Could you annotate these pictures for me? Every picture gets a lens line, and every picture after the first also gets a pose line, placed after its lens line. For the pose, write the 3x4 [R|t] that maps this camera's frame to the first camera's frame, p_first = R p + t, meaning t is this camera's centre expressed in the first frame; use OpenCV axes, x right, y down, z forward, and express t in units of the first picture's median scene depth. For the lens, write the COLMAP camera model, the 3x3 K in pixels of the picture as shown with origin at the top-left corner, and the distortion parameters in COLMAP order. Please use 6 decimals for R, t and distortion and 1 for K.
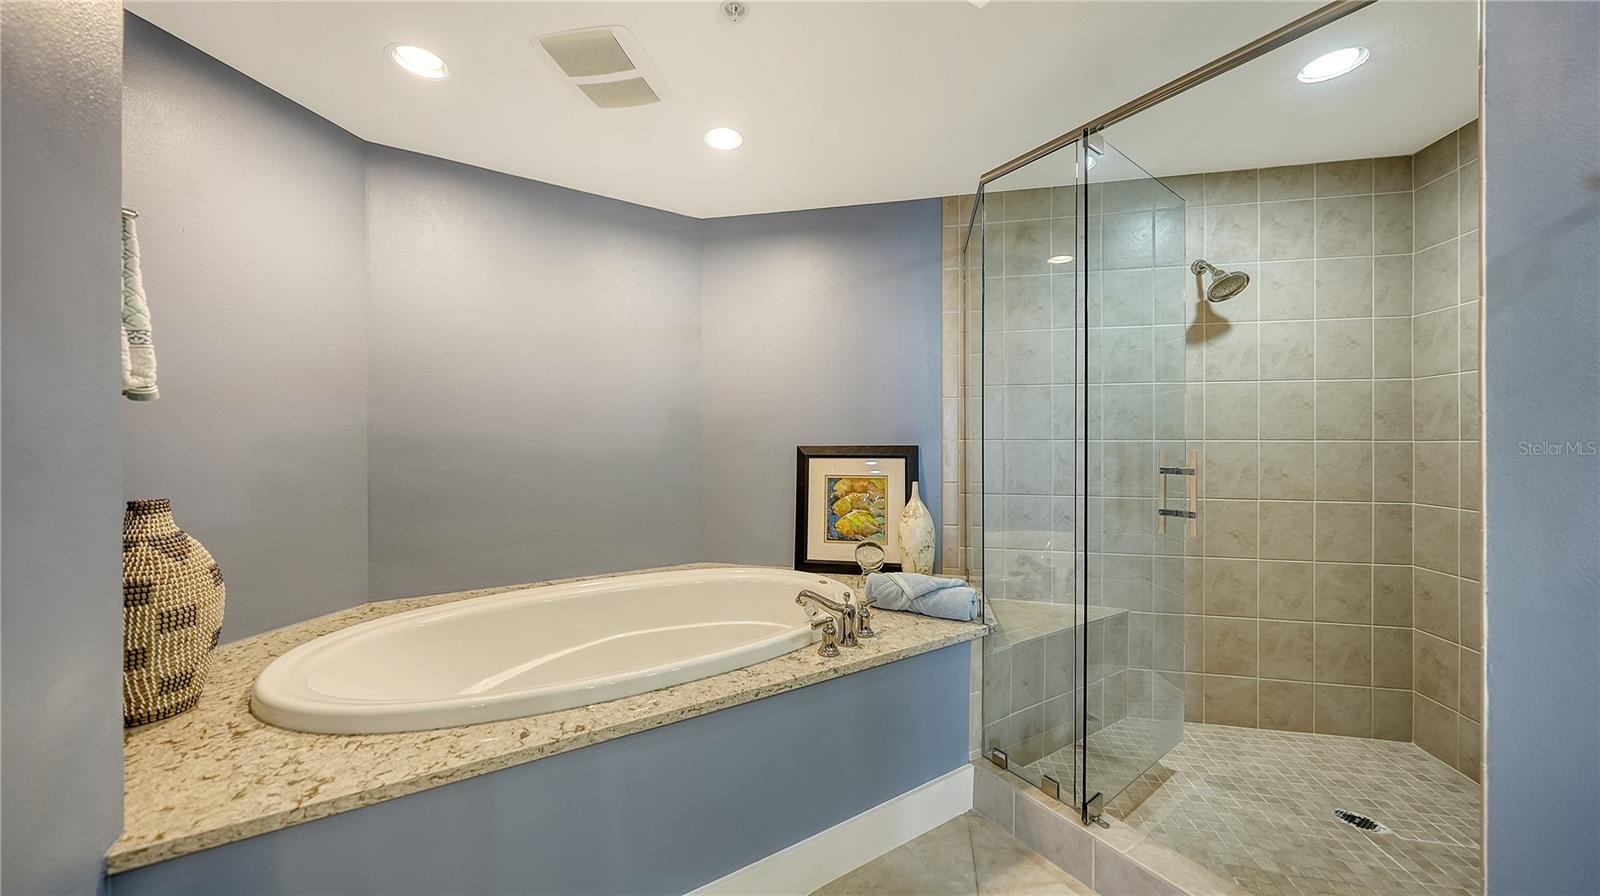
lens RADIAL K [[559.7, 0, 792.9], [0, 559.7, 438.8], [0, 0, 1]] dist [0.000269, -0.000027]
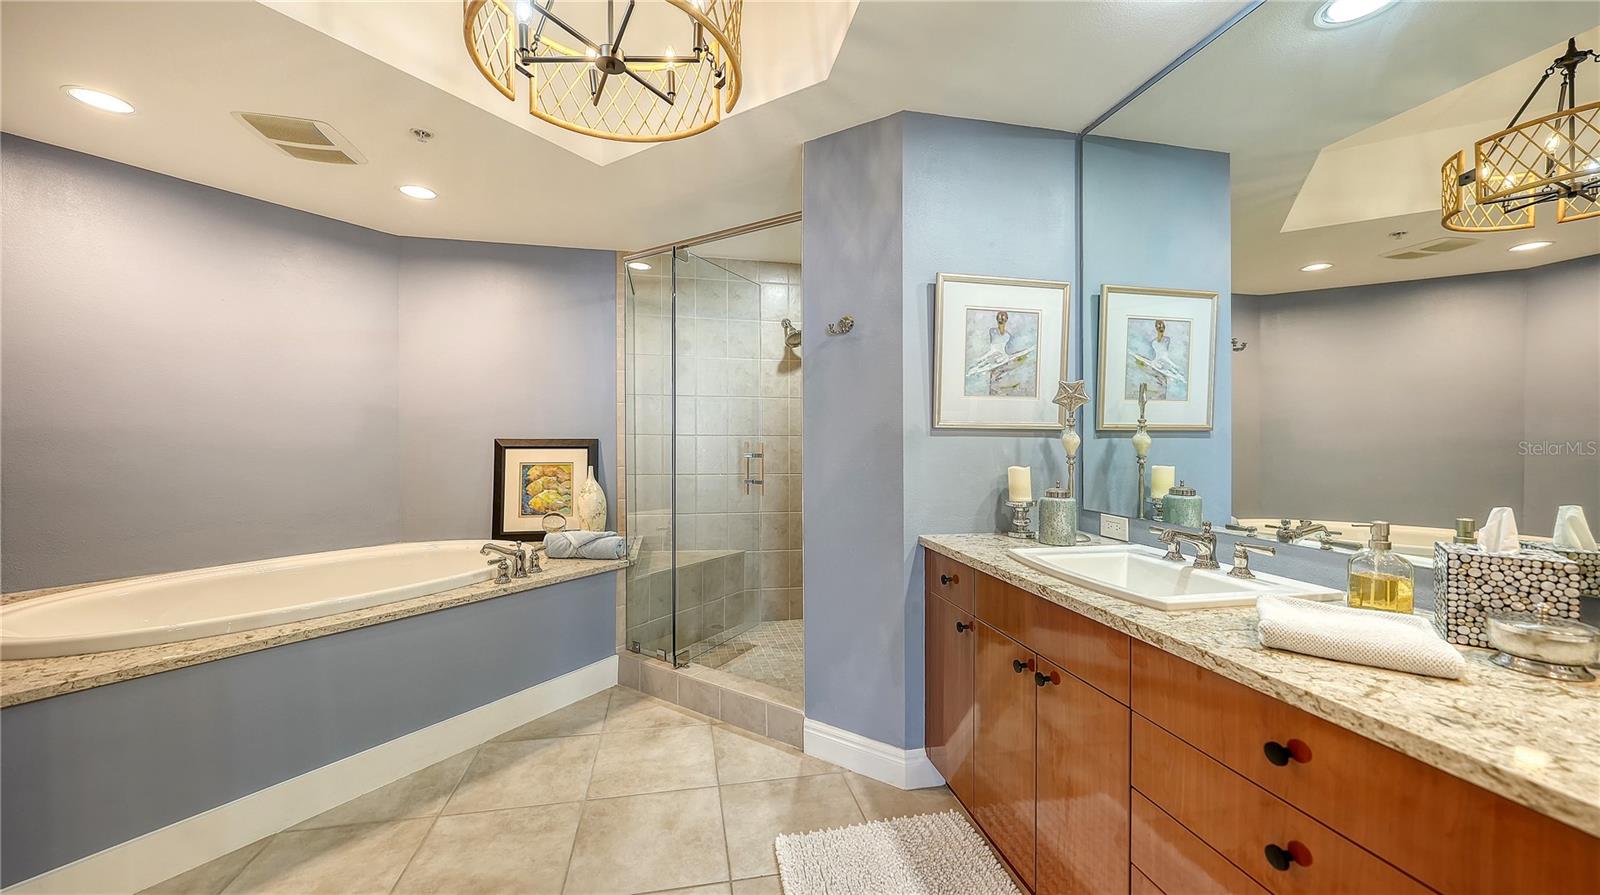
lens RADIAL K [[588.6, 0, 803.0], [0, 588.6, 444.0], [0, 0, 1]] dist [-0.000926, -0.000361]
pose [[0.908327, 0.000238, 0.418260, 0.108711], [-0.008134, 0.999821, 0.017094, -0.004126], [-0.418181, -0.018929, 0.908166, -0.569412]]
